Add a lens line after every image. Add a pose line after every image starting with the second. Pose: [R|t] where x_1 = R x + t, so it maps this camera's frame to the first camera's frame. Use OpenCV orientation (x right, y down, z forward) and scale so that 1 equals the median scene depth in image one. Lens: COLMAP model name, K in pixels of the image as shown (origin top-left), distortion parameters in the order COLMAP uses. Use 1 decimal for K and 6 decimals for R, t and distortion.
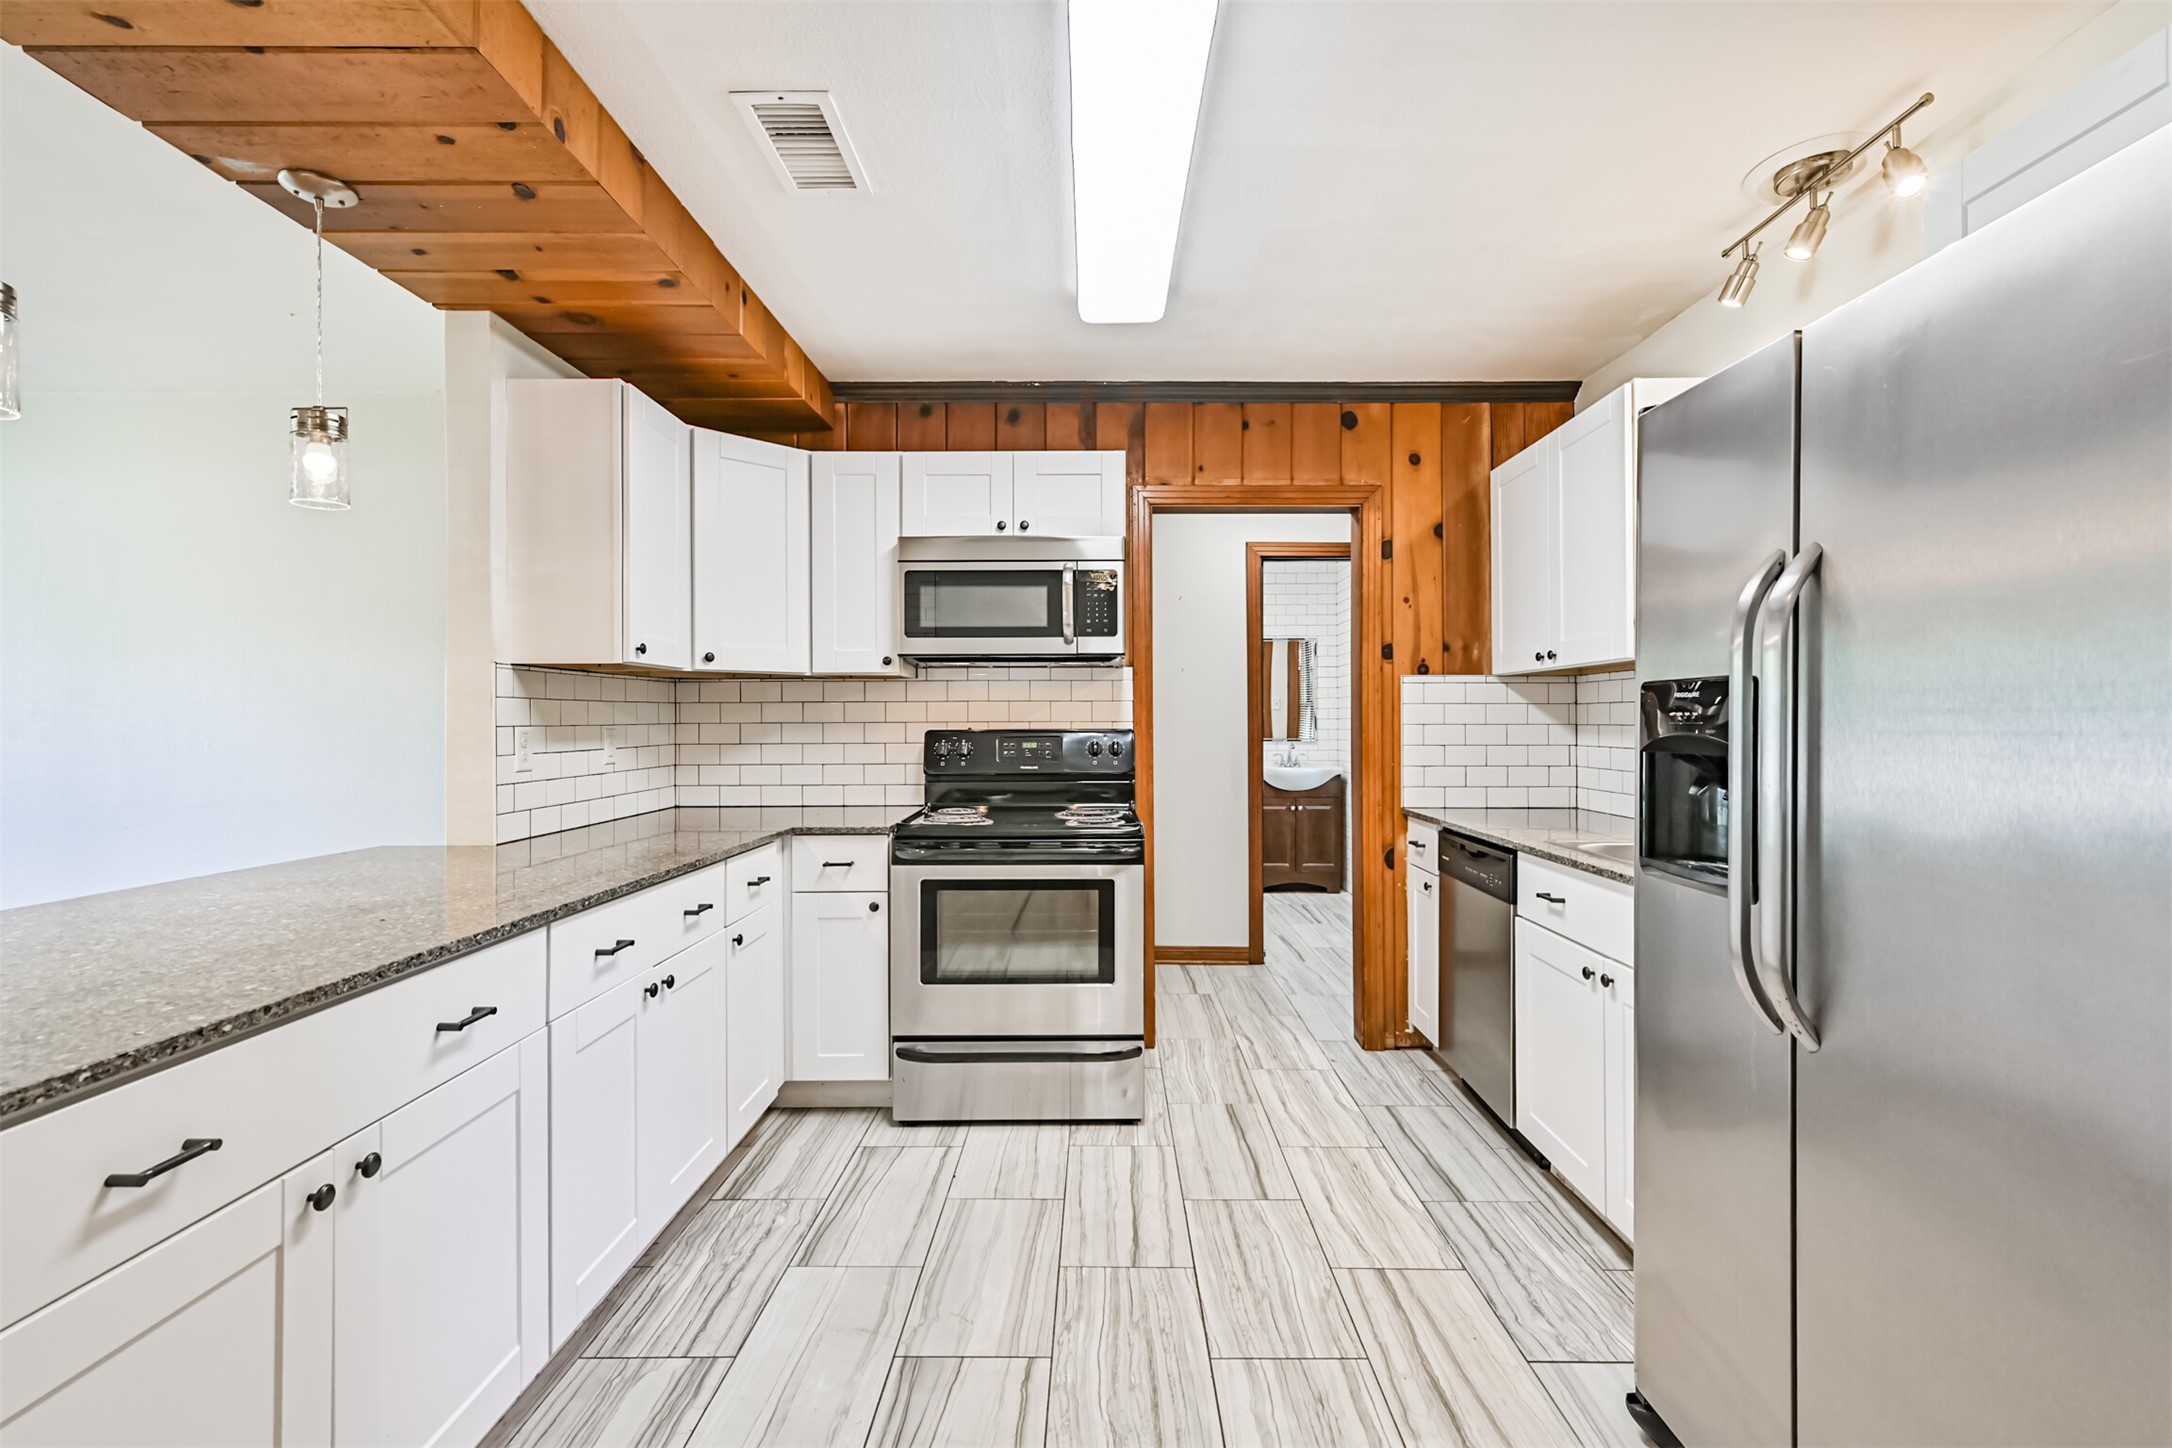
lens RADIAL K [[956.6, 0, 1102.5], [0, 956.6, 716.5], [0, 0, 1]] dist [0.009178, 0.001765]
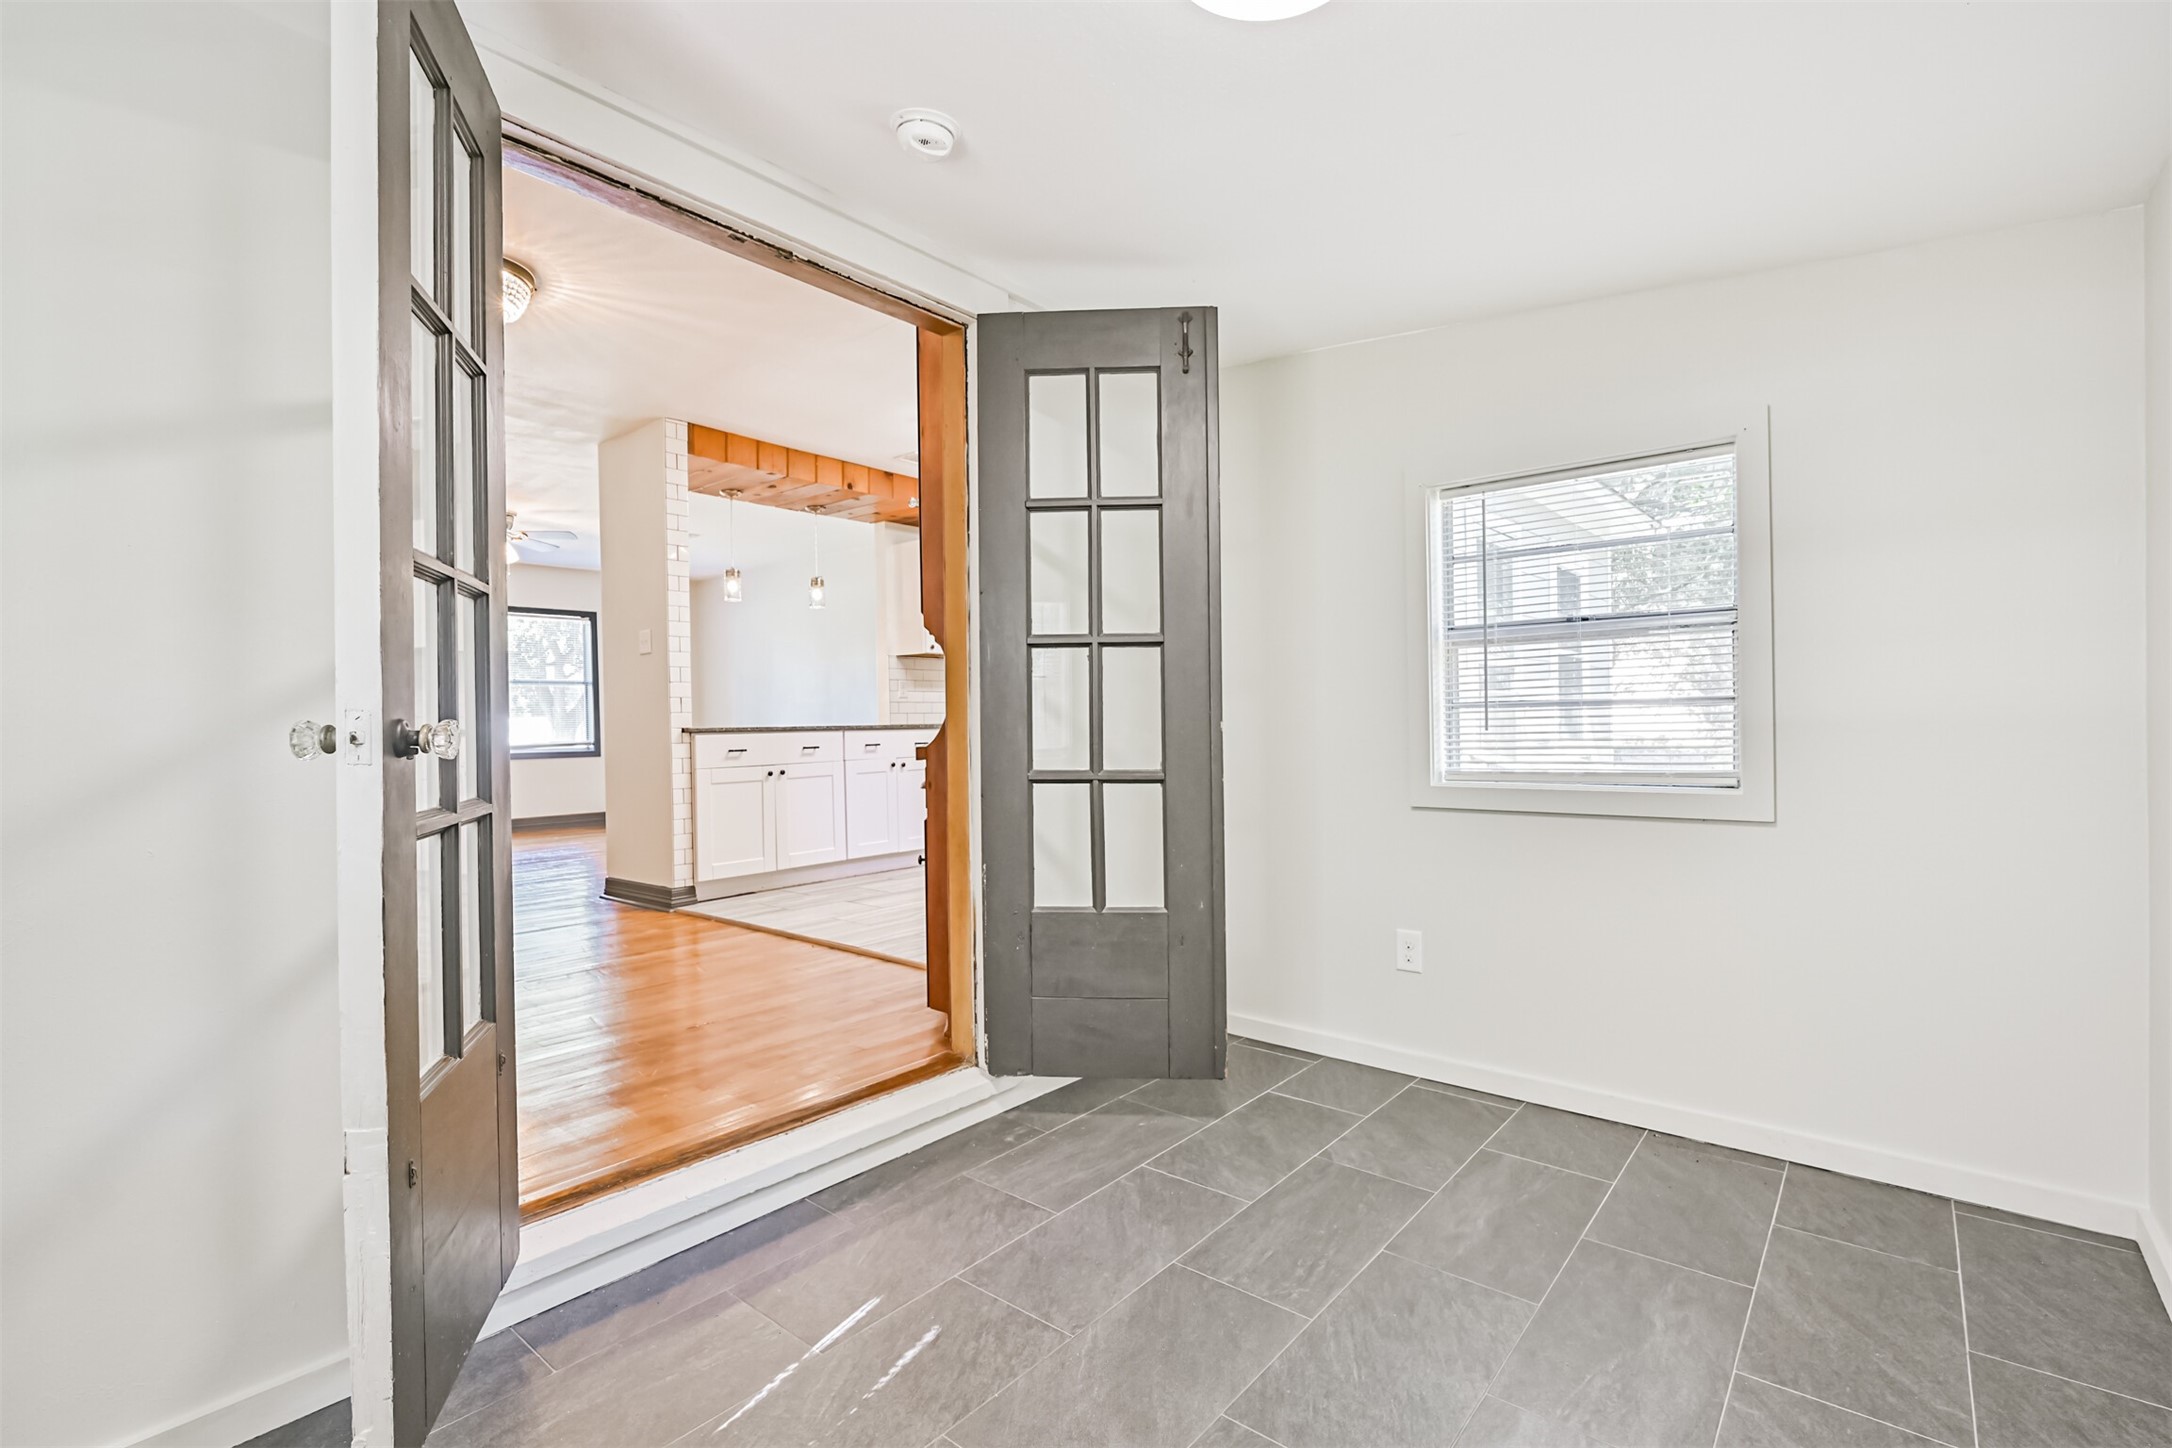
lens RADIAL K [[956.6, 0, 1064.4], [0, 956.6, 724.3], [0, 0, 1]] dist [0.009178, 0.001765]
pose [[0.767380, -0.004426, -0.641177, 1.413495], [0.016973, 0.999766, 0.013413, 0.105444], [0.640968, -0.021176, 0.767276, -0.702241]]
